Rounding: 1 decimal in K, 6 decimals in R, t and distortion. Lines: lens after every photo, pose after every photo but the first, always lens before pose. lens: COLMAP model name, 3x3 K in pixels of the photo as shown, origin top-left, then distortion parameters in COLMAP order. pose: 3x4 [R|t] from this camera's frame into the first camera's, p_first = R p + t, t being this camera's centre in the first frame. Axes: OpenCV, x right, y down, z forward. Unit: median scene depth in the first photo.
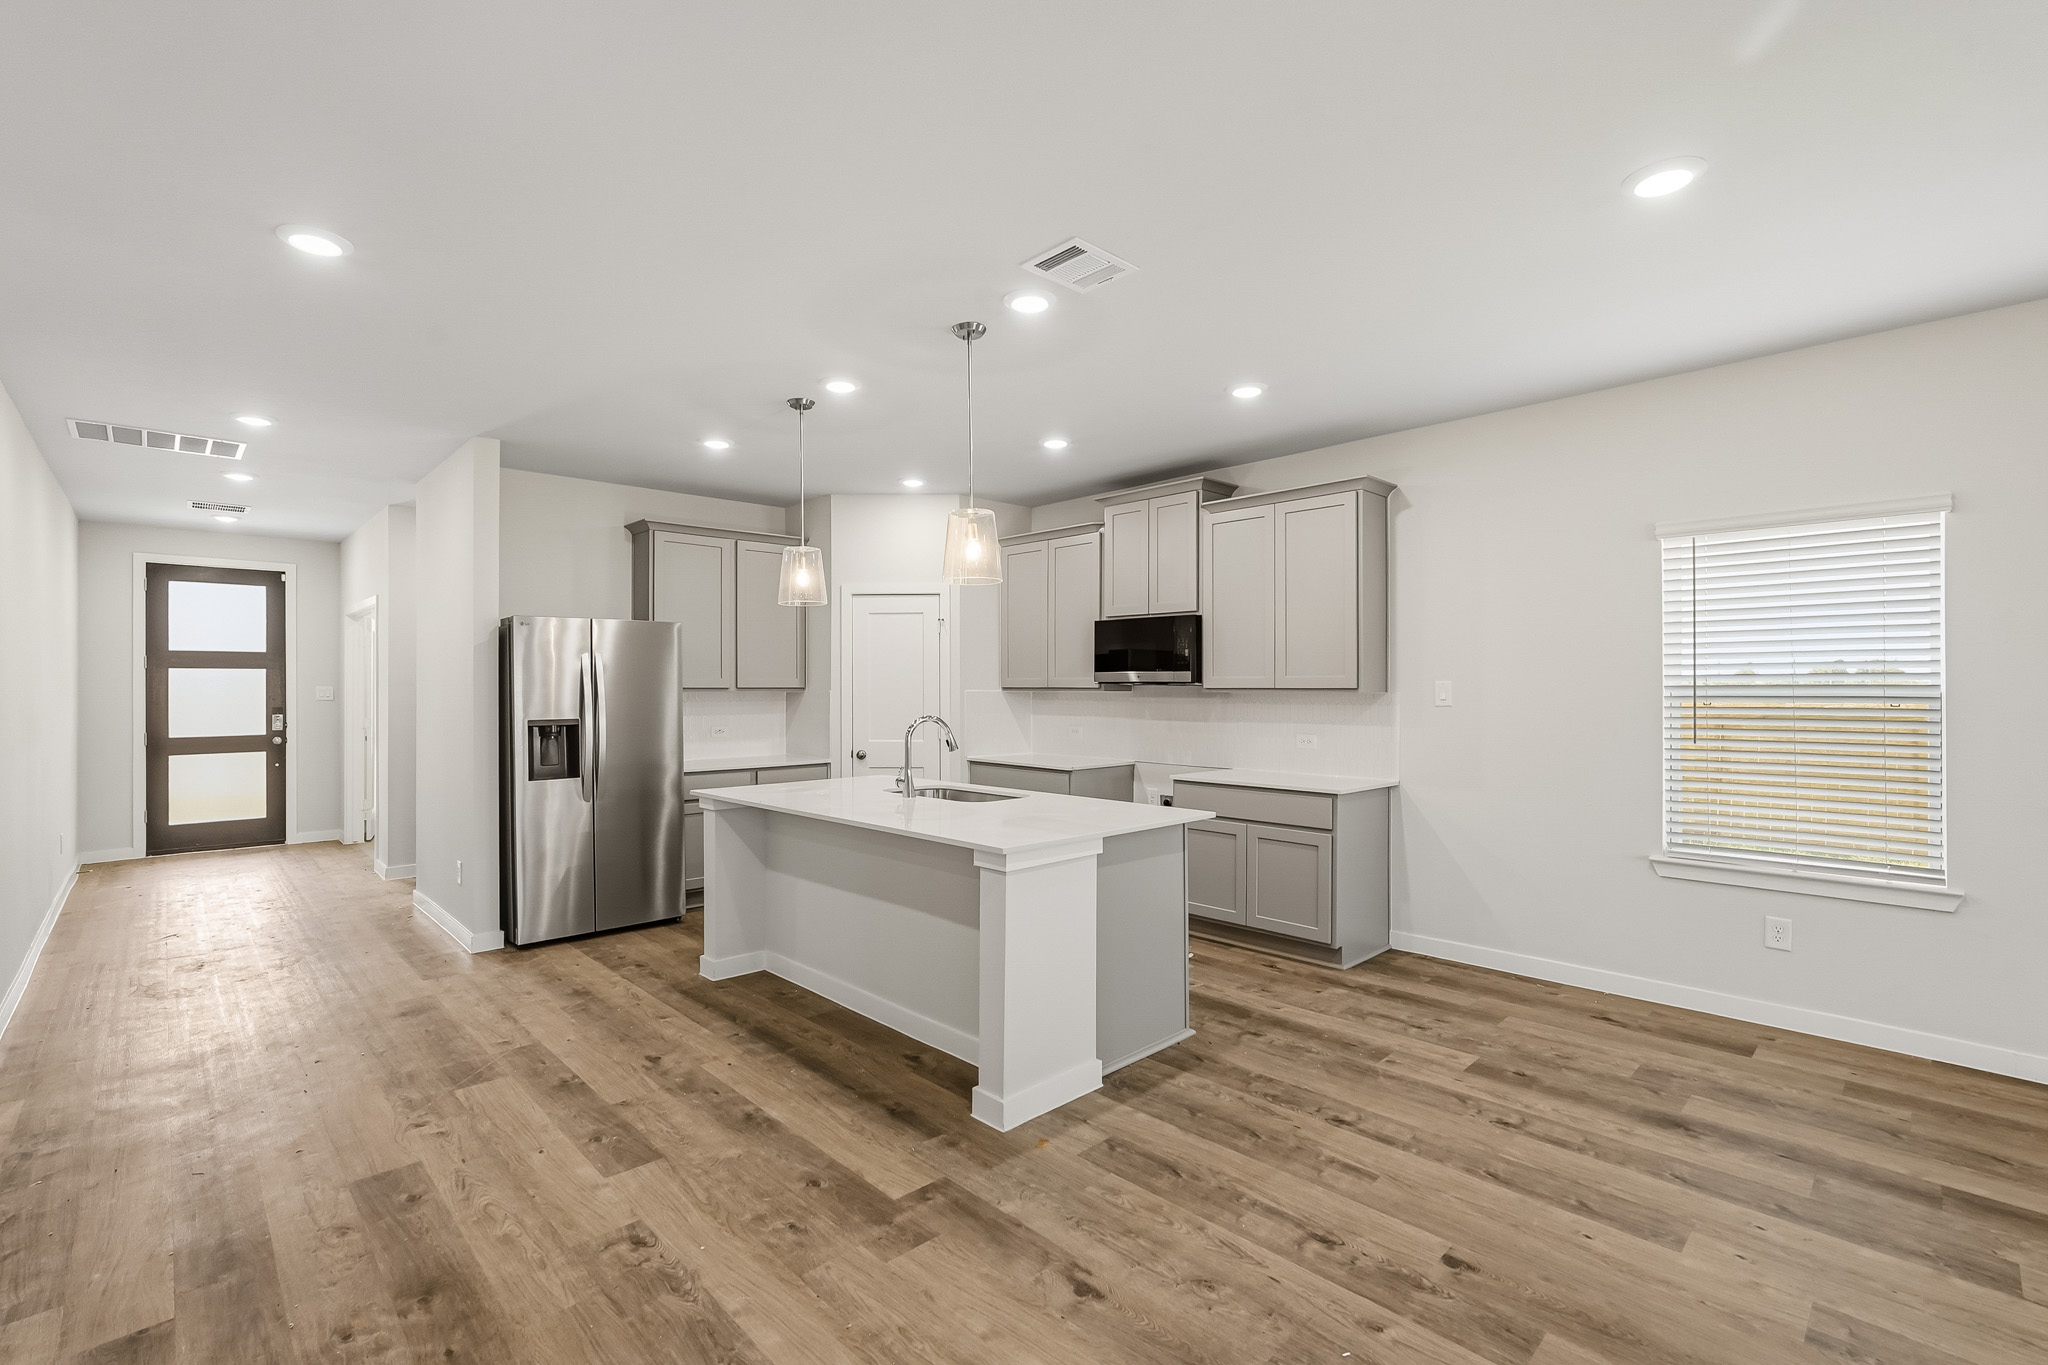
lens RADIAL K [[903.5, 0, 1015.2], [0, 903.5, 684.7], [0, 0, 1]] dist [-0.017725, 0.007597]
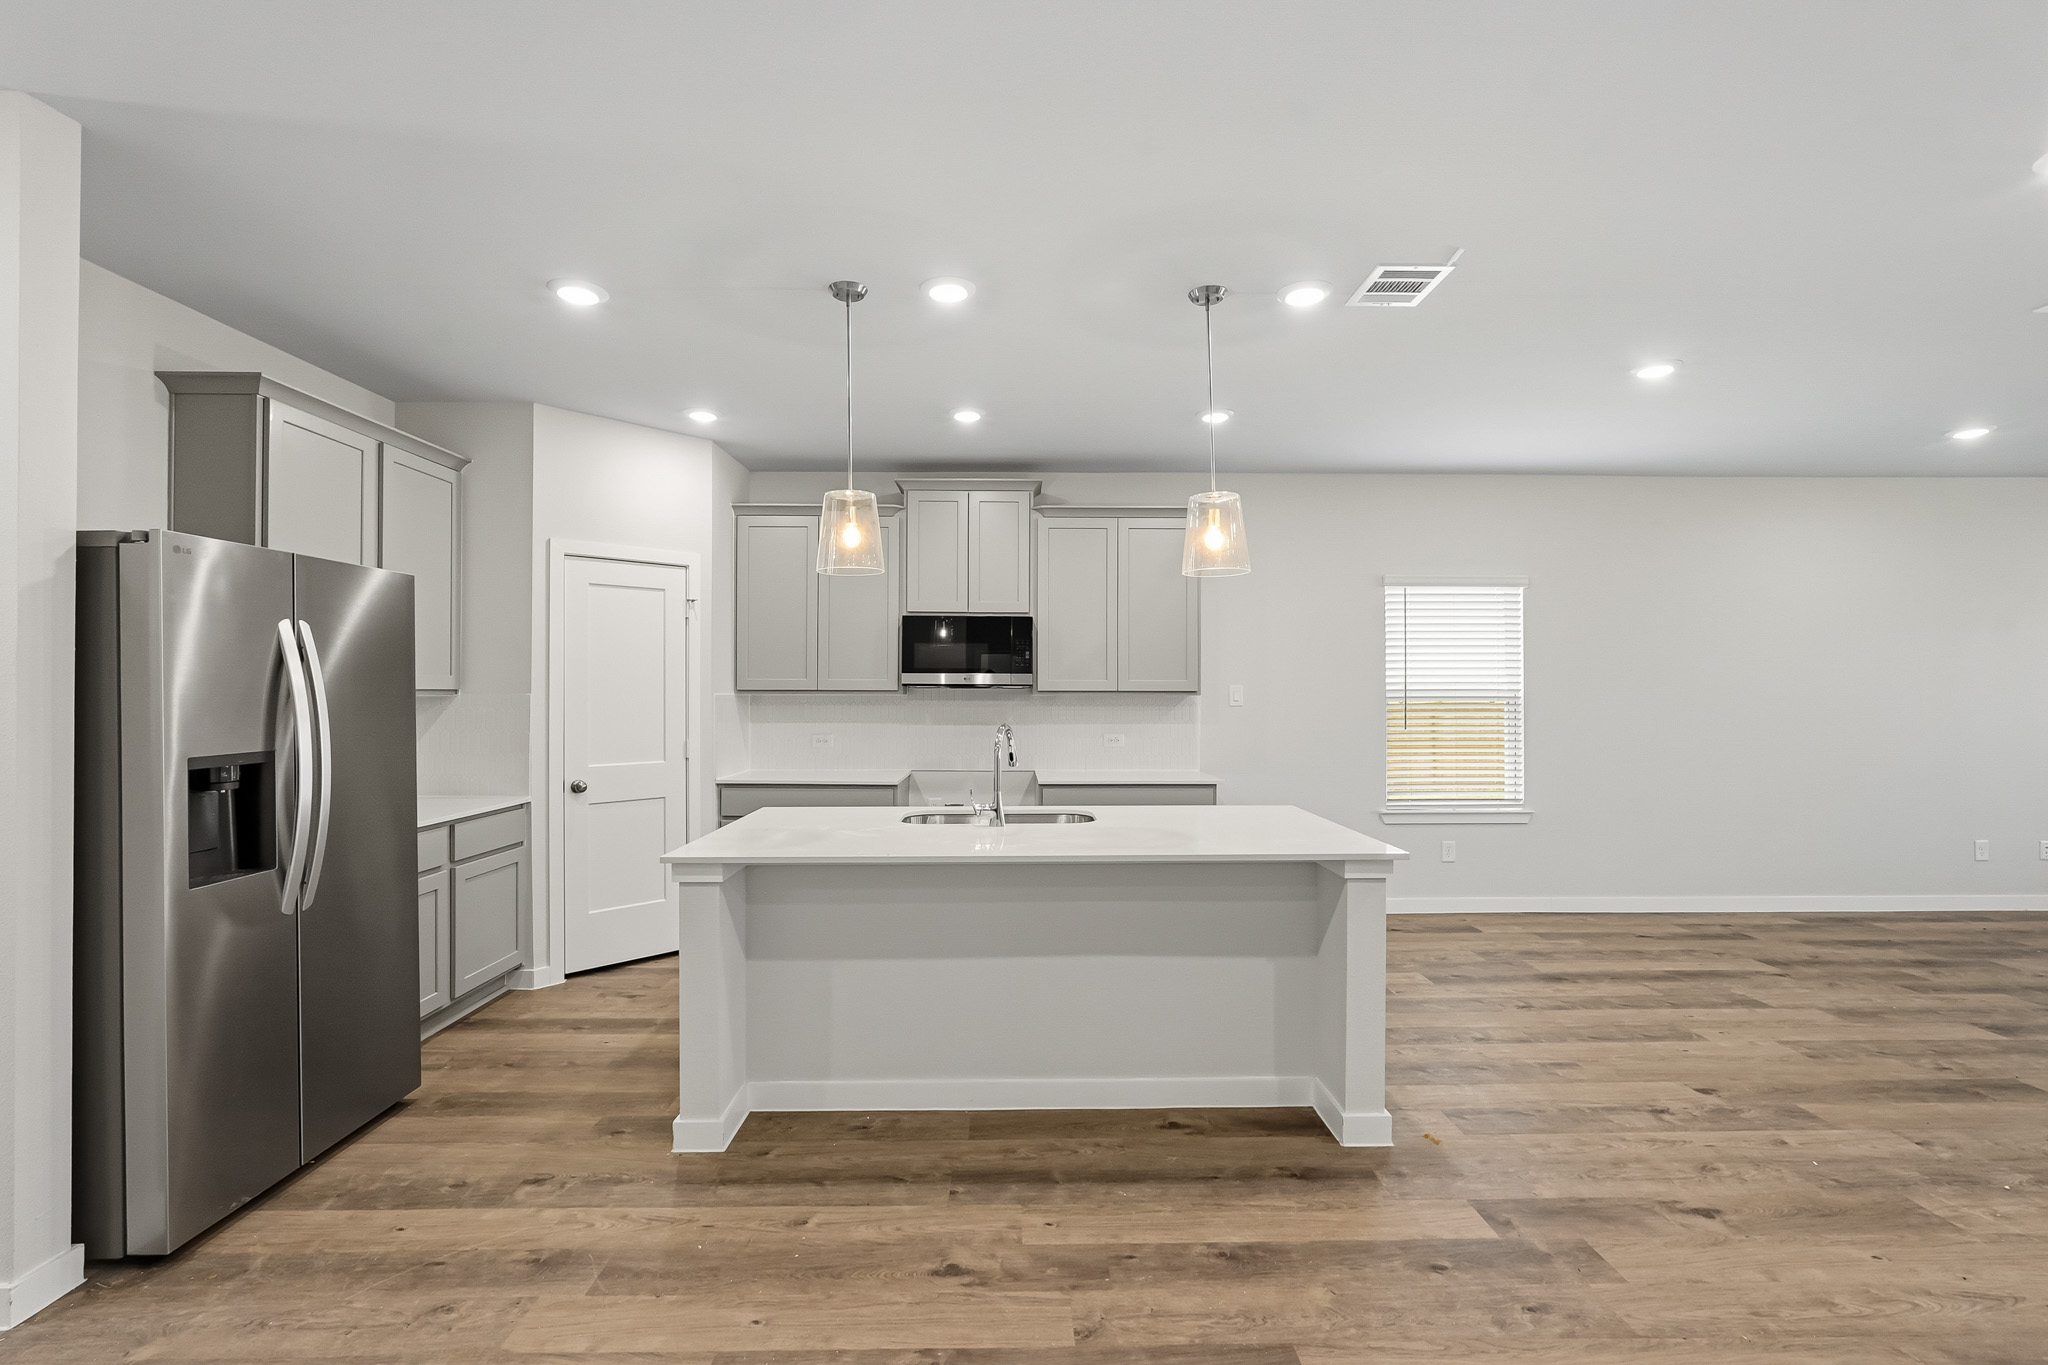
lens RADIAL K [[903.5, 0, 1015.2], [0, 903.5, 684.7], [0, 0, 1]] dist [-0.017725, 0.007597]
pose [[0.680866, 0.005674, 0.732386, -0.855874], [-0.004165, 0.999984, -0.003875, 0.001266], [-0.732397, -0.000412, 0.680878, 0.539569]]
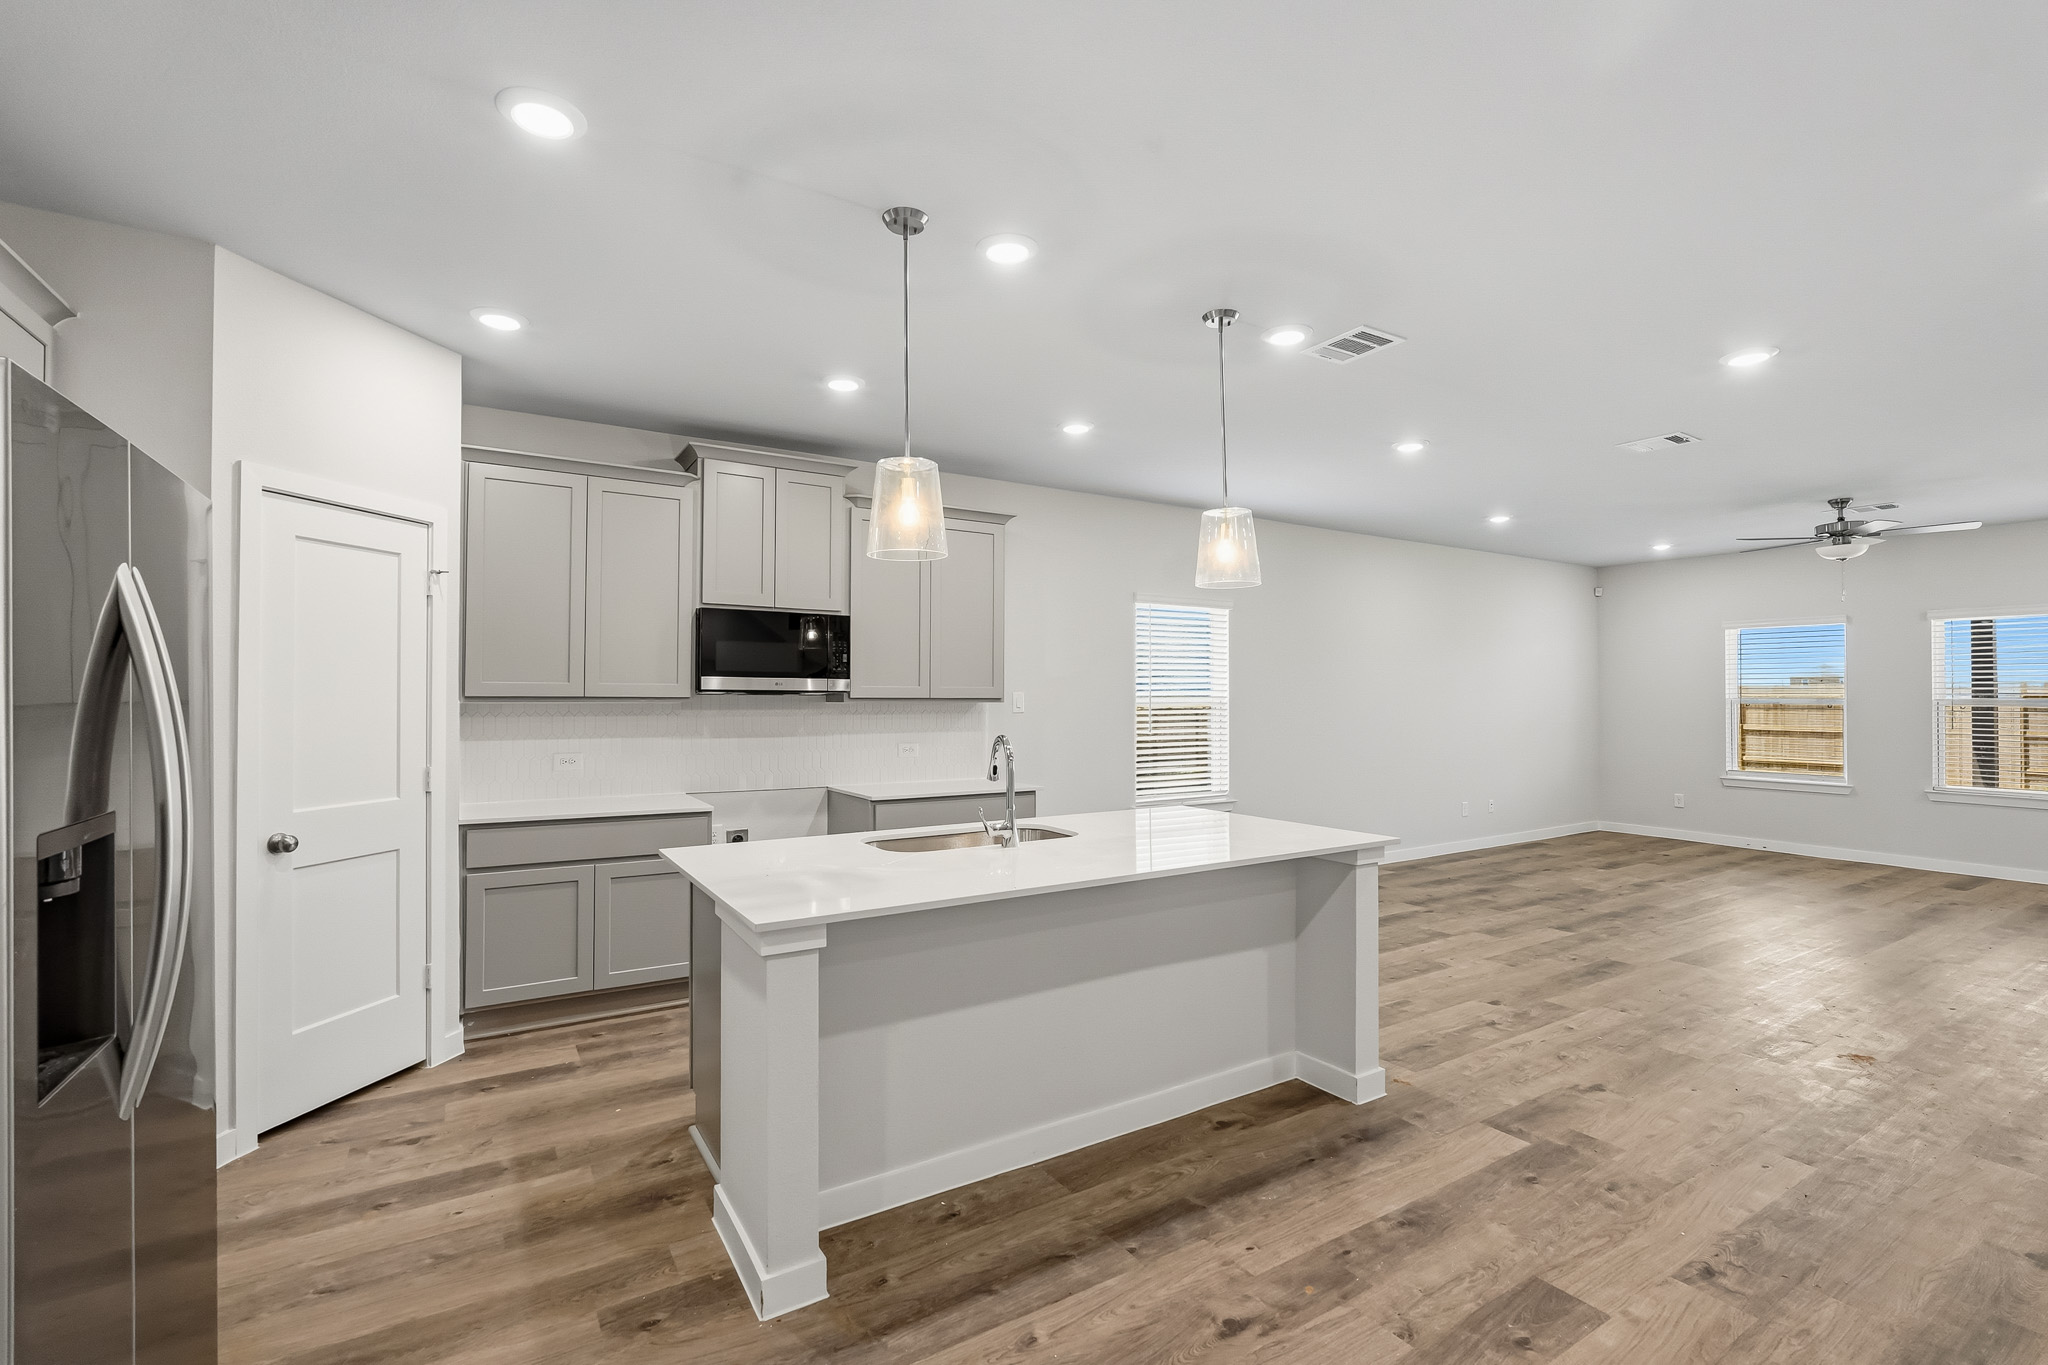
lens RADIAL K [[915.4, 0, 1017.3], [0, 915.4, 685.9], [0, 0, 1]] dist [-0.019027, 0.009130]
pose [[0.203127, 0.013168, 0.979064, -1.037960], [-0.005744, 0.999908, -0.012257, 0.003340], [-0.979136, -0.003134, 0.203184, 1.035501]]
